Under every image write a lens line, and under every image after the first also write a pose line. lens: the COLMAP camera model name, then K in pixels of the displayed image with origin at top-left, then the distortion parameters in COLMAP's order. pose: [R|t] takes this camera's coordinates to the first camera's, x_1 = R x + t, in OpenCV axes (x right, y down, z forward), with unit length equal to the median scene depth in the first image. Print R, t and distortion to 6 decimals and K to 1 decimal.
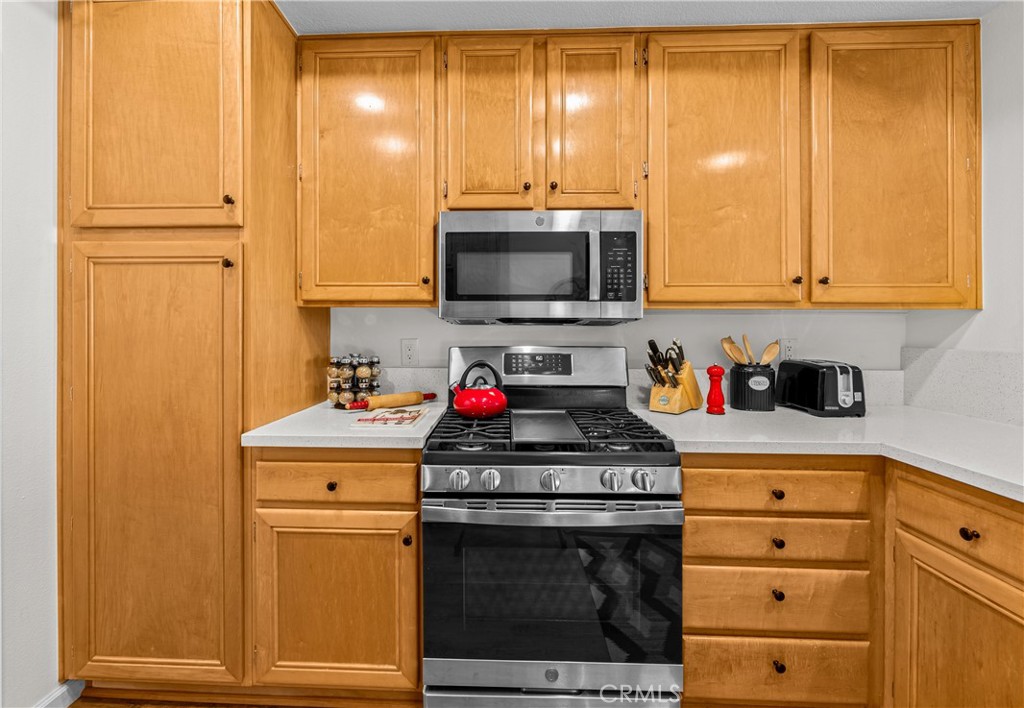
lens RADIAL K [[421.5, 0, 488.3], [0, 421.5, 330.5], [0, 0, 1]] dist [-0.001071, -0.000300]
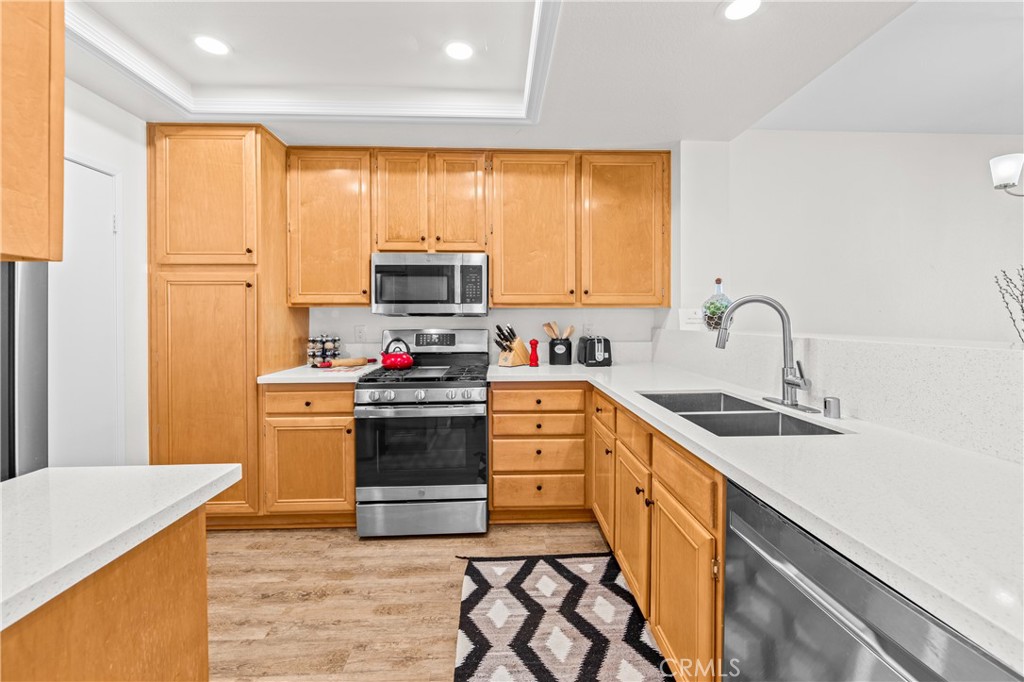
lens RADIAL K [[410.6, 0, 512.0], [0, 410.6, 318.0], [0, 0, 1]] dist [-0.000181, 0.000054]
pose [[0.996967, -0.005893, 0.077604, 0.333310], [0.005973, 0.999982, -0.000798, -0.005452], [-0.077597, 0.001259, 0.996984, -0.753387]]
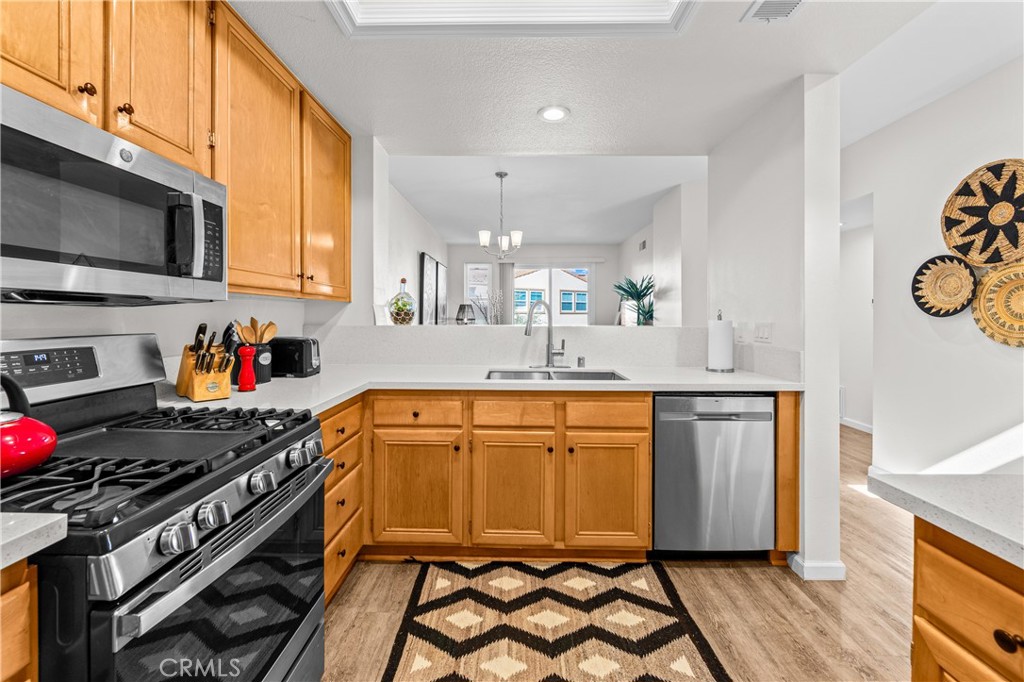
lens RADIAL K [[411.2, 0, 509.7], [0, 411.2, 312.6], [0, 0, 1]] dist [-0.000880, -0.000014]
pose [[-0.021159, 0.006770, 0.999753, -0.557162], [-0.003738, 0.999970, -0.006850, 0.001969], [-0.999769, -0.003882, -0.021133, 0.375449]]
